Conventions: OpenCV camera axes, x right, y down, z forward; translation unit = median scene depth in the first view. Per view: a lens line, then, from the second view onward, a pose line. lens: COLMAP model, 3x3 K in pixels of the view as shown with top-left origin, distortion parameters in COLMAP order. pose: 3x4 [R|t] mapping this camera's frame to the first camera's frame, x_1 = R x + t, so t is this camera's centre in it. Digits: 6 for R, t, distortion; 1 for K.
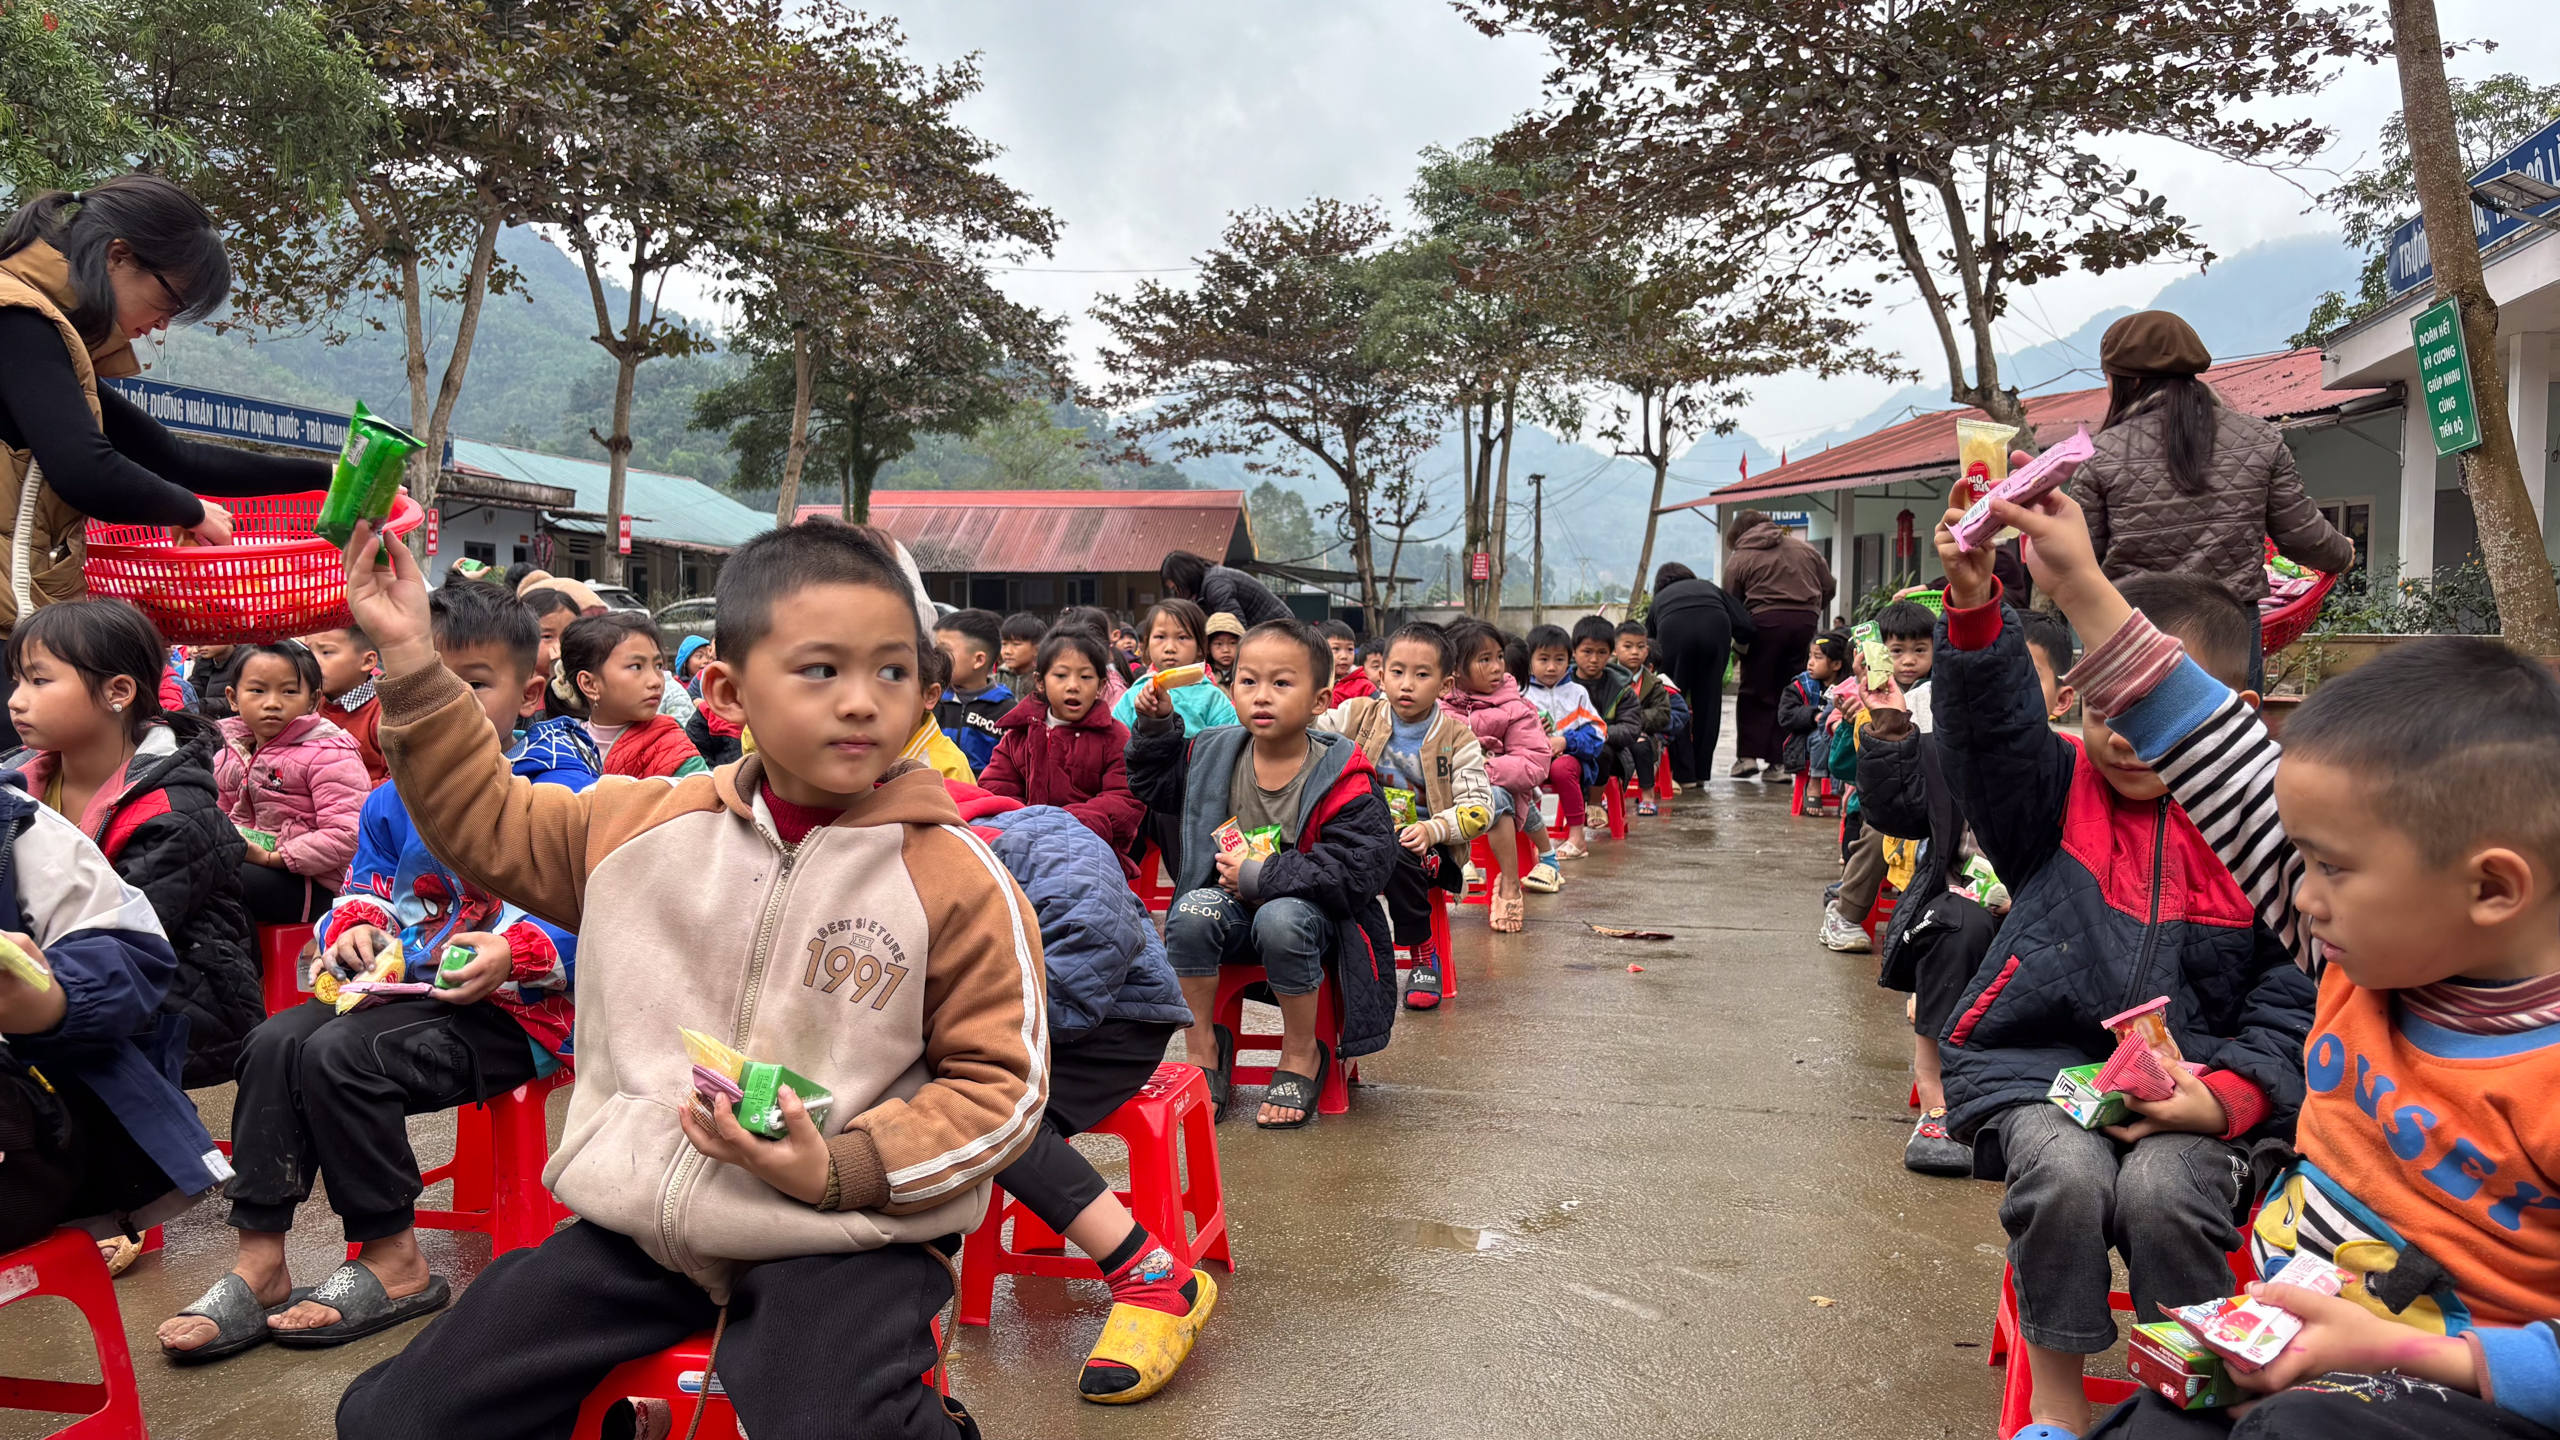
lens RADIAL K [[1941.6, 0, 1280.0], [0, 1941.6, 720.0], [0, 0, 1]] dist [0.009391, -0.004077]
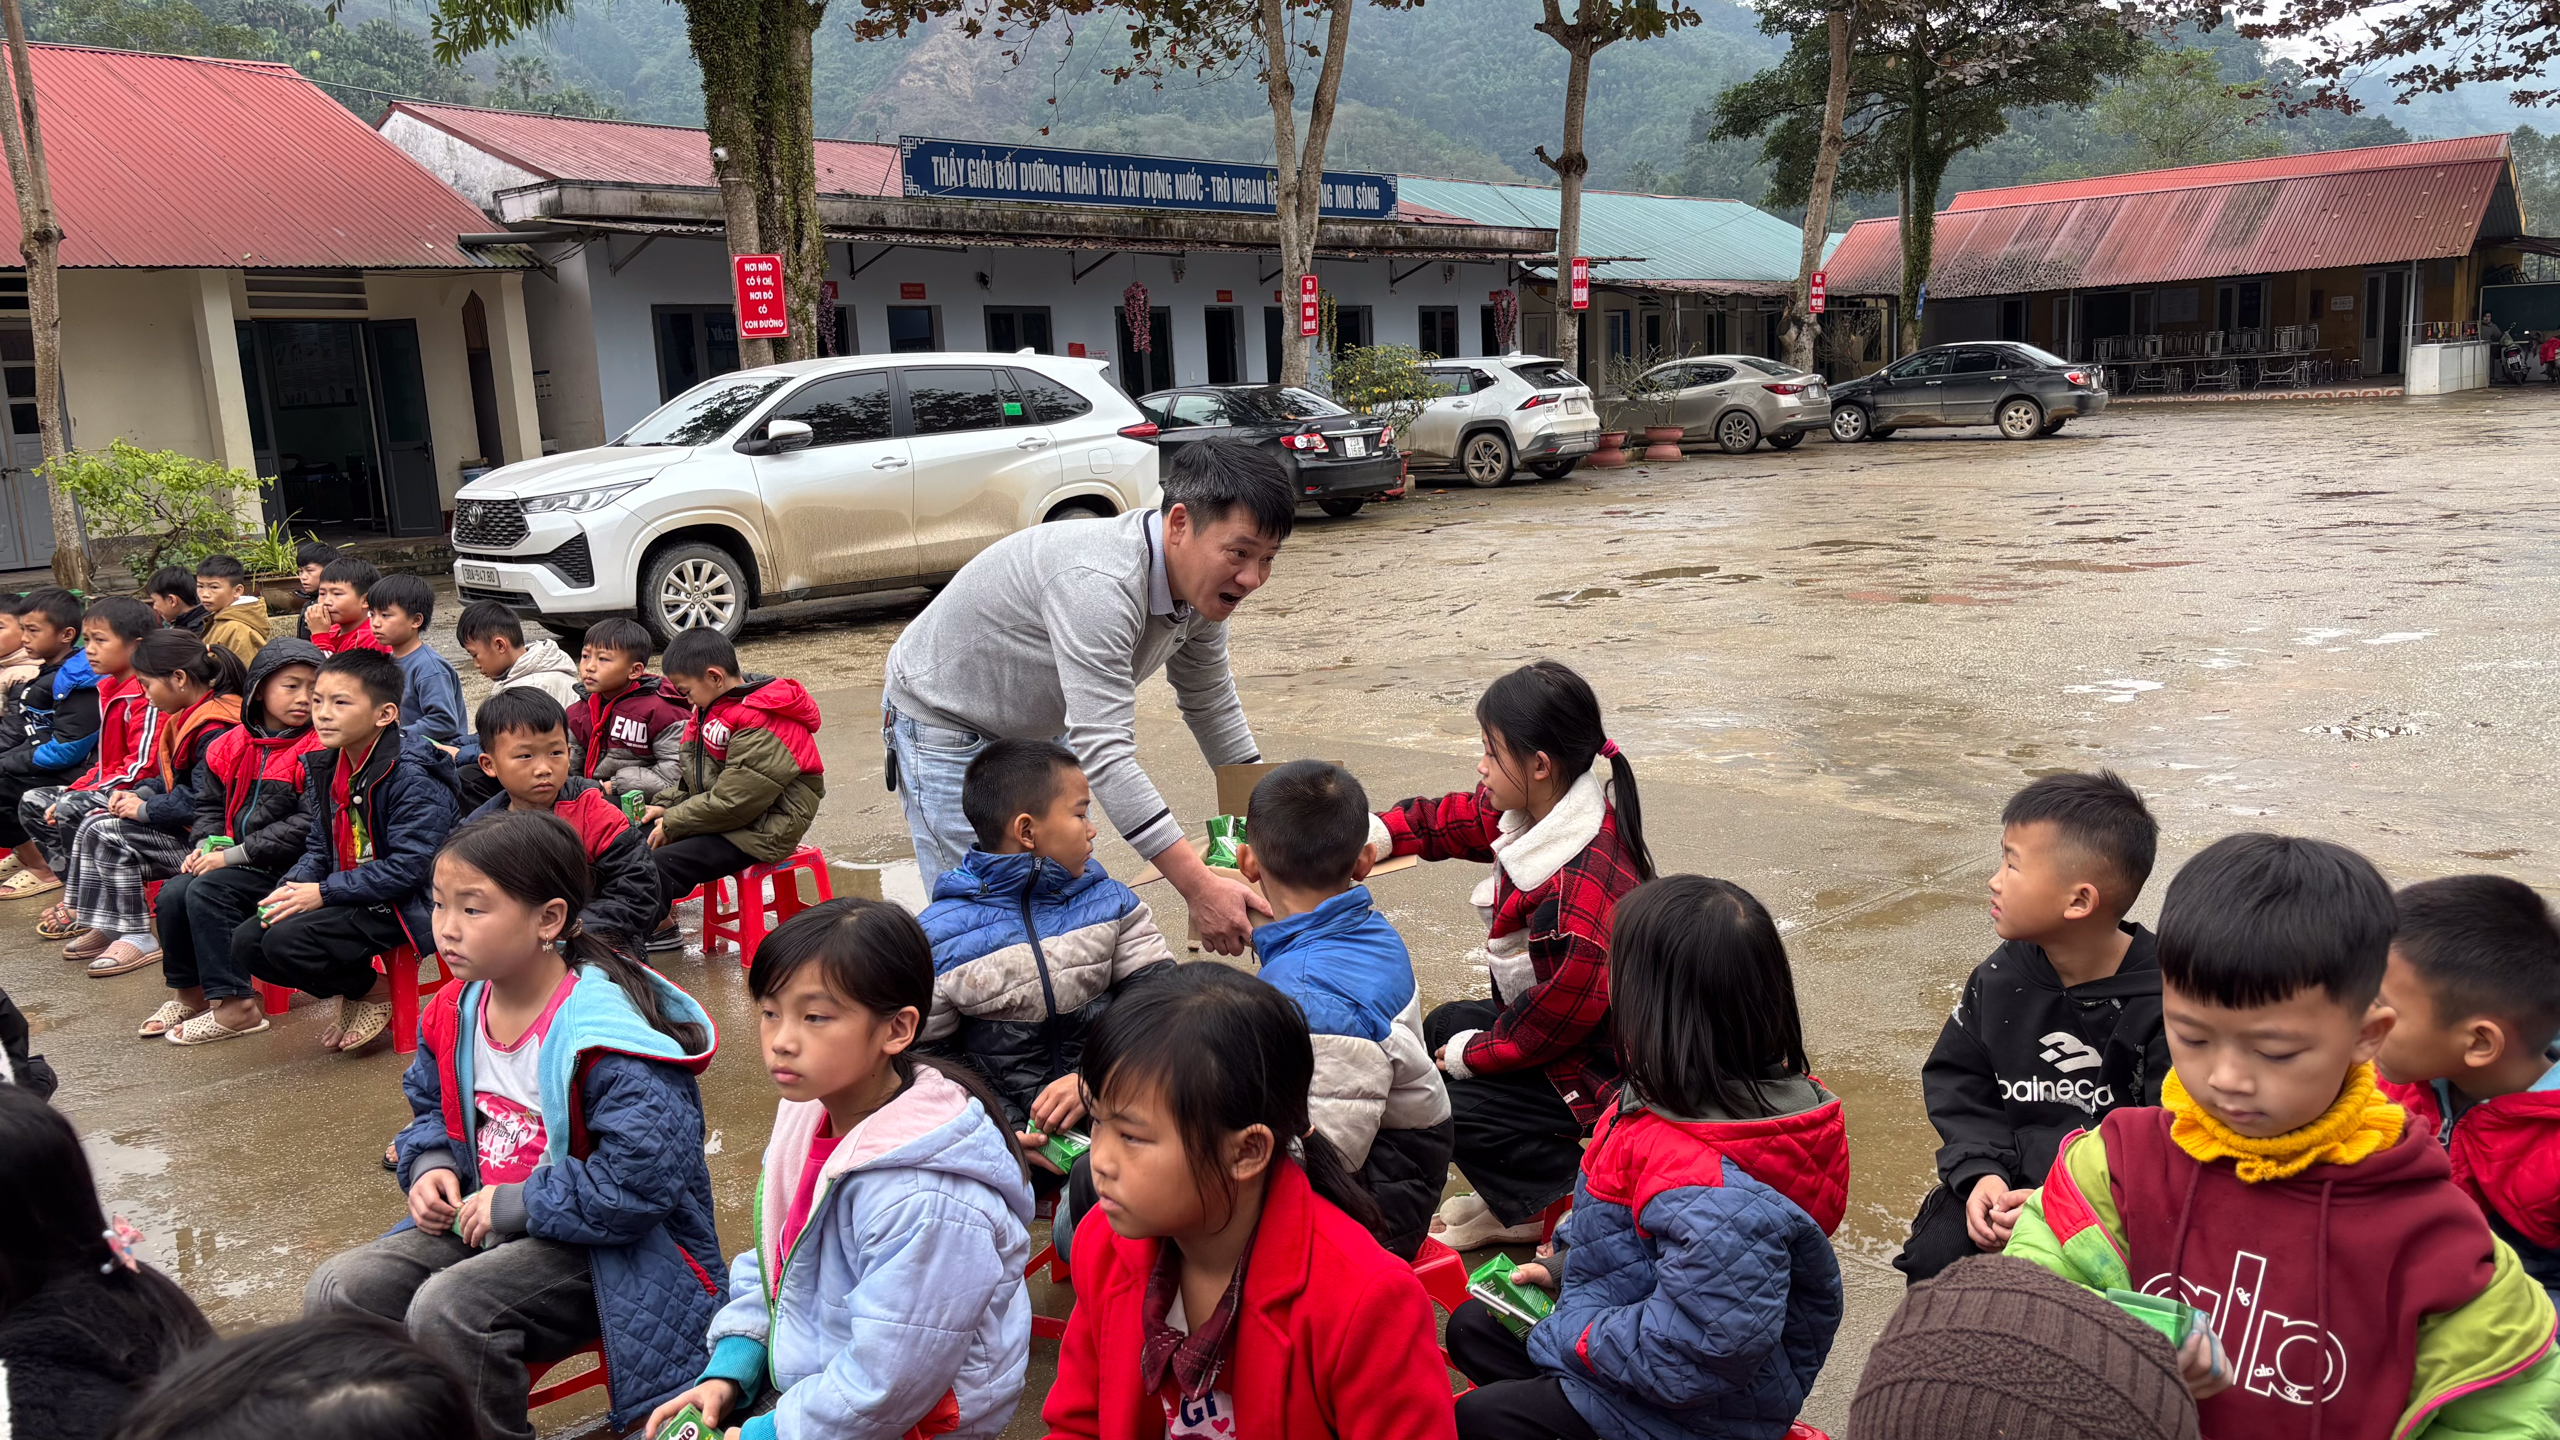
lens RADIAL K [[1919.4, 0, 1293.6], [0, 1919.4, 730.0], [0, 0, 1]] dist [0.035771, -0.006780]
pose [[0.848844, 0.044869, -0.526735, -0.013471], [0.032510, 0.990075, 0.136728, -0.019236], [0.527642, -0.133185, 0.838961, 0.187043]]
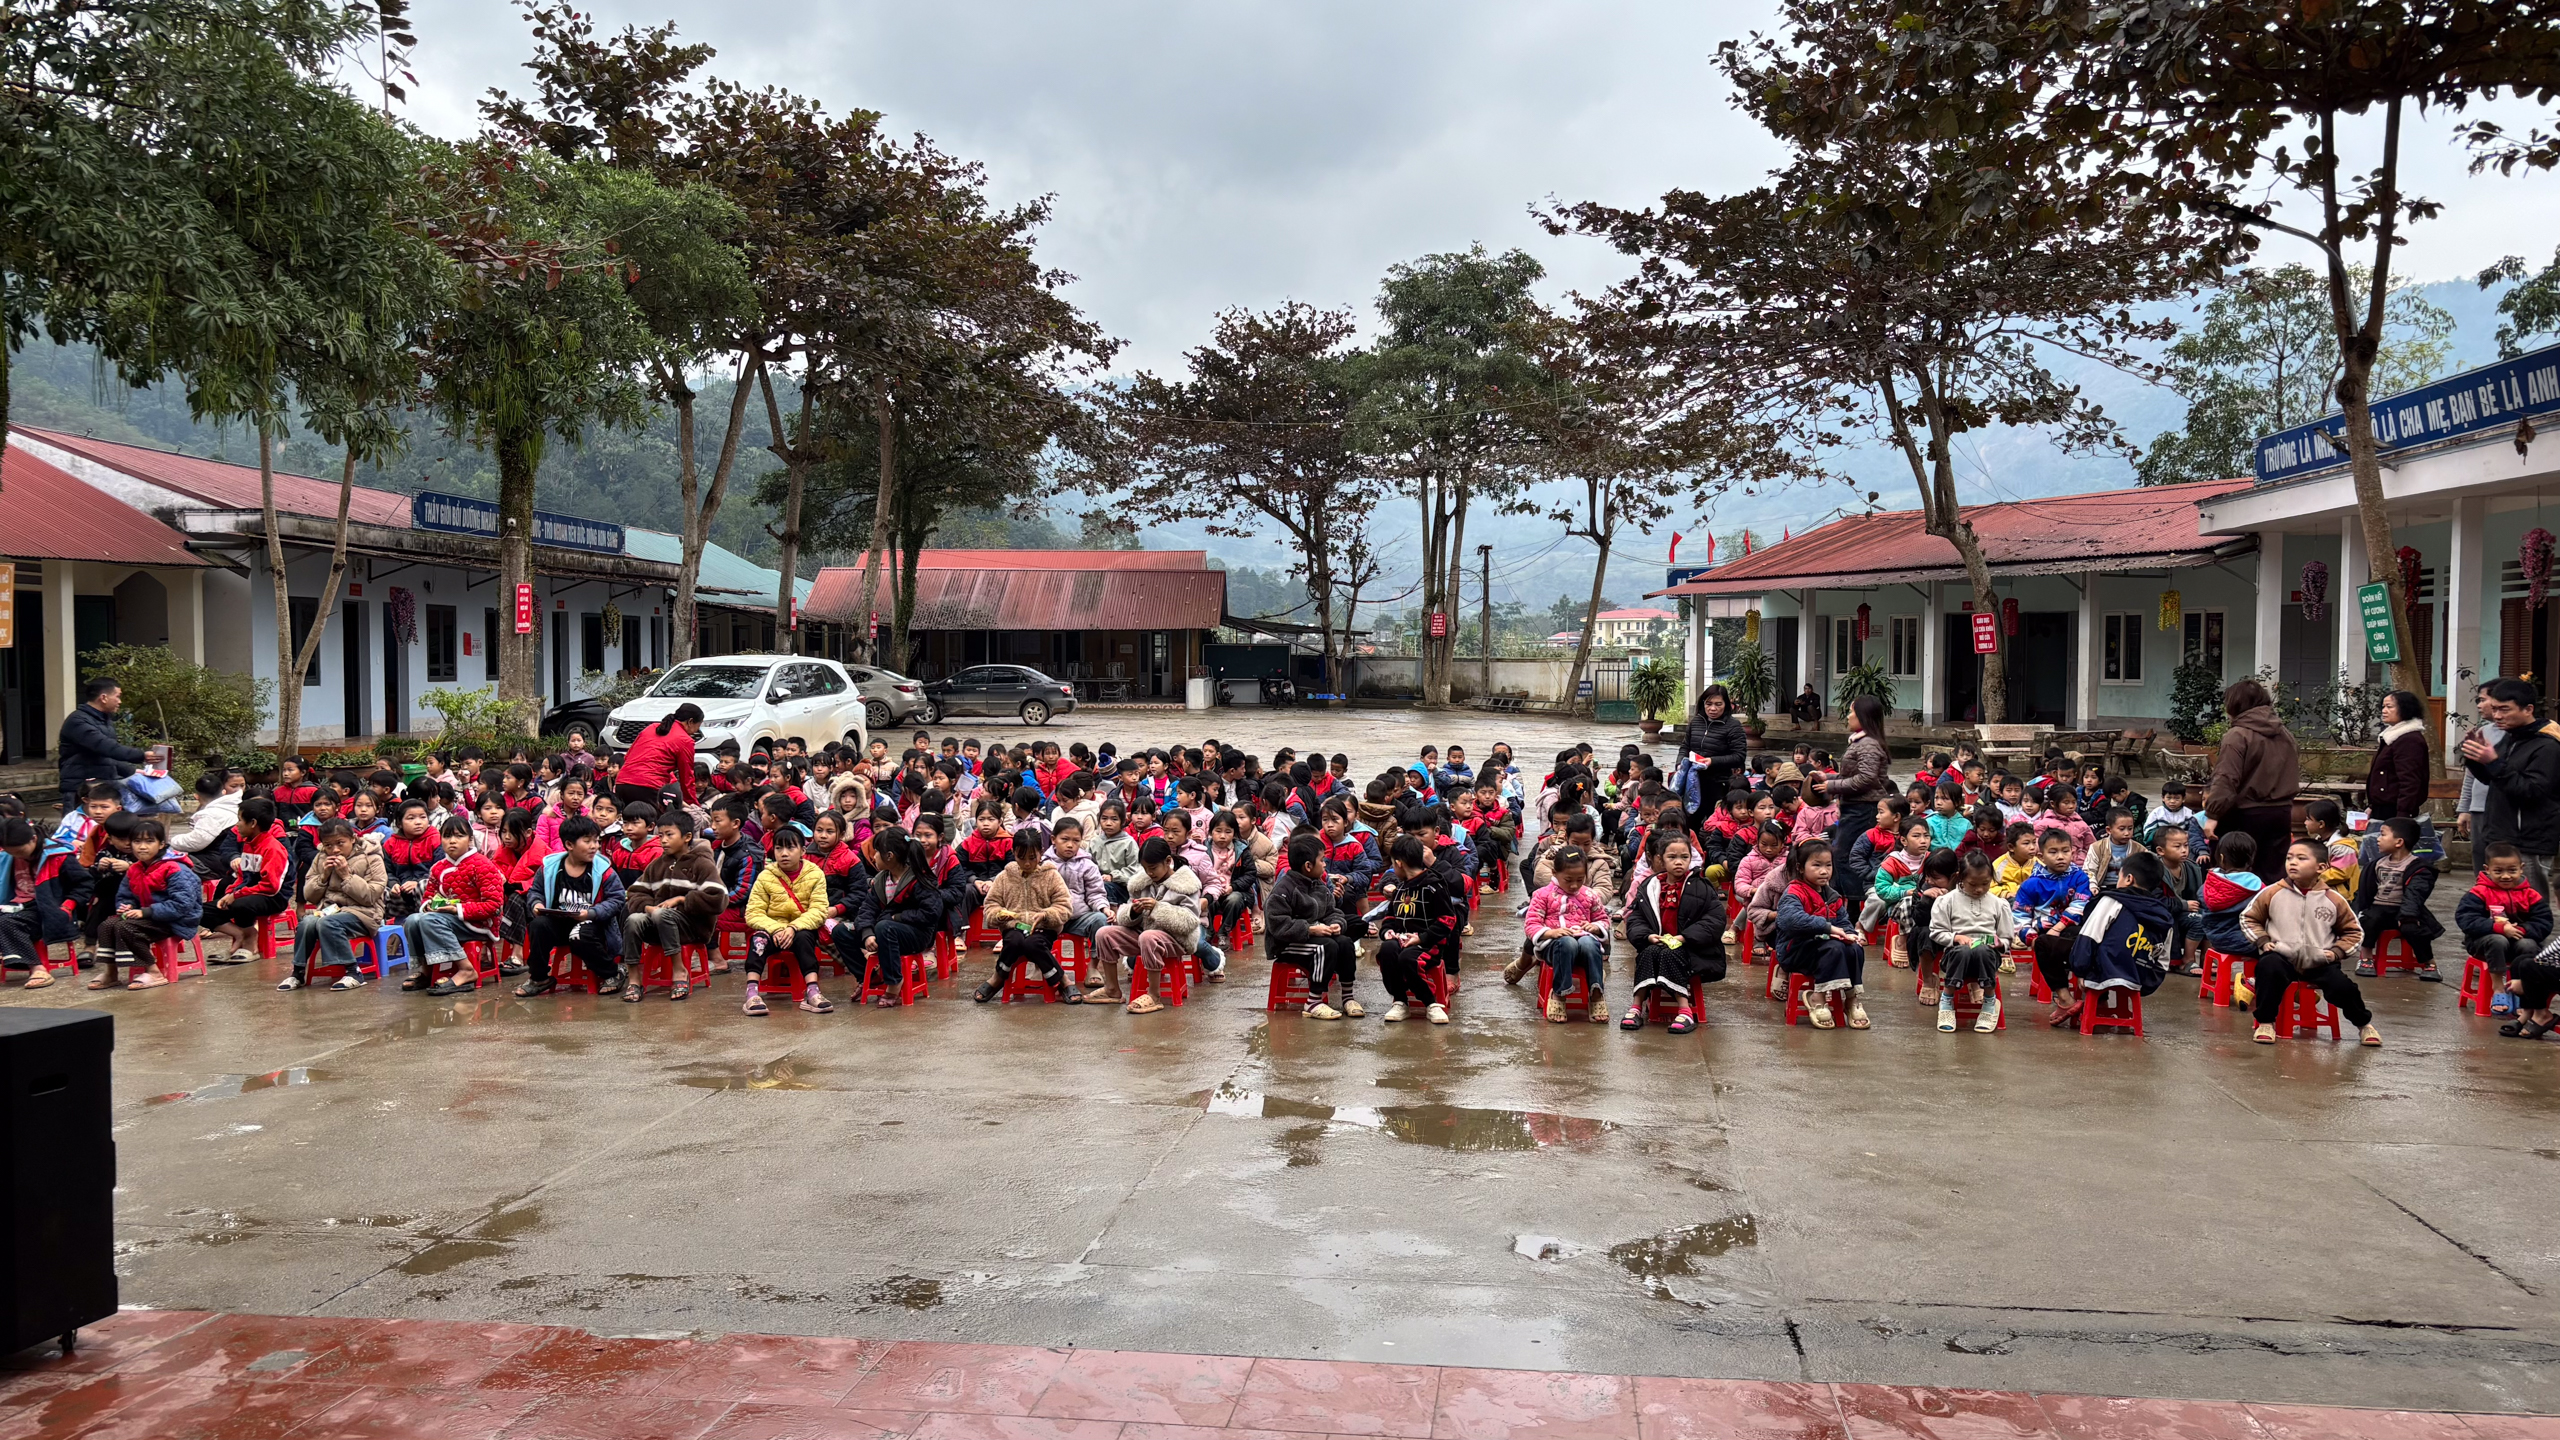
lens RADIAL K [[1919.4, 0, 1293.6], [0, 1919.4, 730.0], [0, 0, 1]] dist [0.035771, -0.006780]
pose [[0.993338, -0.006782, 0.115041, -0.120365], [0.007252, 0.999967, -0.003666, -0.013141], [-0.115013, 0.004475, 0.993354, -0.135352]]
